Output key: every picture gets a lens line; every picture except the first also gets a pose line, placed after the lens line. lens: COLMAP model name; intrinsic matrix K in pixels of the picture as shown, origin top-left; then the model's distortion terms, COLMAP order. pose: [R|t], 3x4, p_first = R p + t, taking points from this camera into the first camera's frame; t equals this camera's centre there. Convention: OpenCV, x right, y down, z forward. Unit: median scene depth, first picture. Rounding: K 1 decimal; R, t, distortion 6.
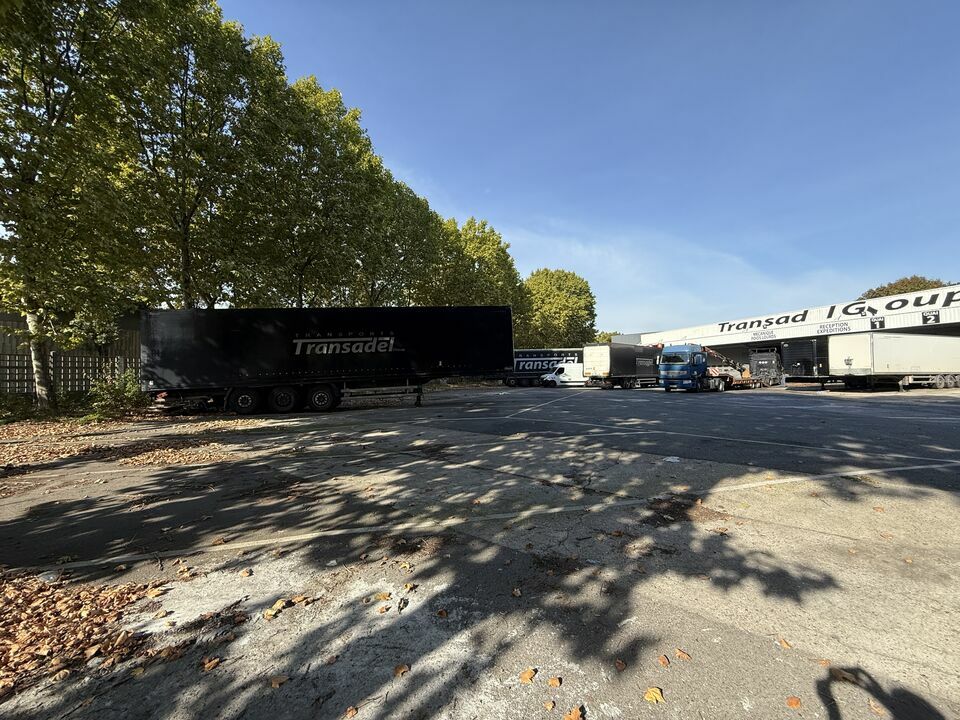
lens RADIAL K [[378.6, 0, 480.0], [0, 378.6, 360.0], [0, 0, 1]] dist [0.002033, 0.000245]
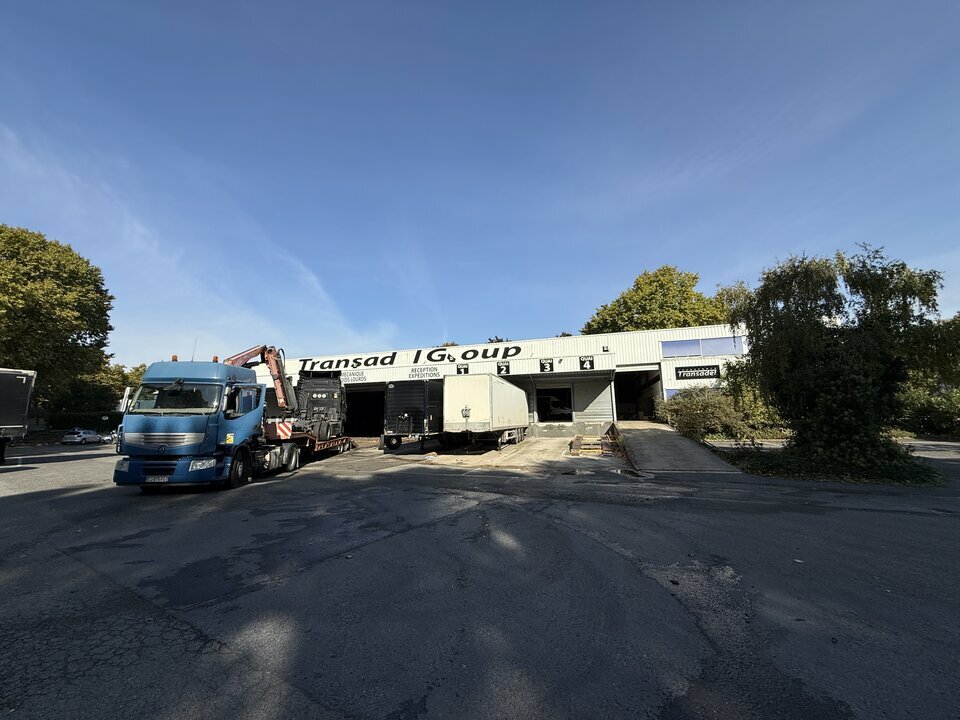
lens RADIAL K [[378.6, 0, 480.0], [0, 378.6, 360.0], [0, 0, 1]] dist [0.002033, 0.000245]
pose [[0.530784, 0.131617, 0.837225, 0.266881], [-0.023759, 0.989790, -0.140538, 0.004154], [-0.847174, 0.054704, 0.528492, 0.419750]]
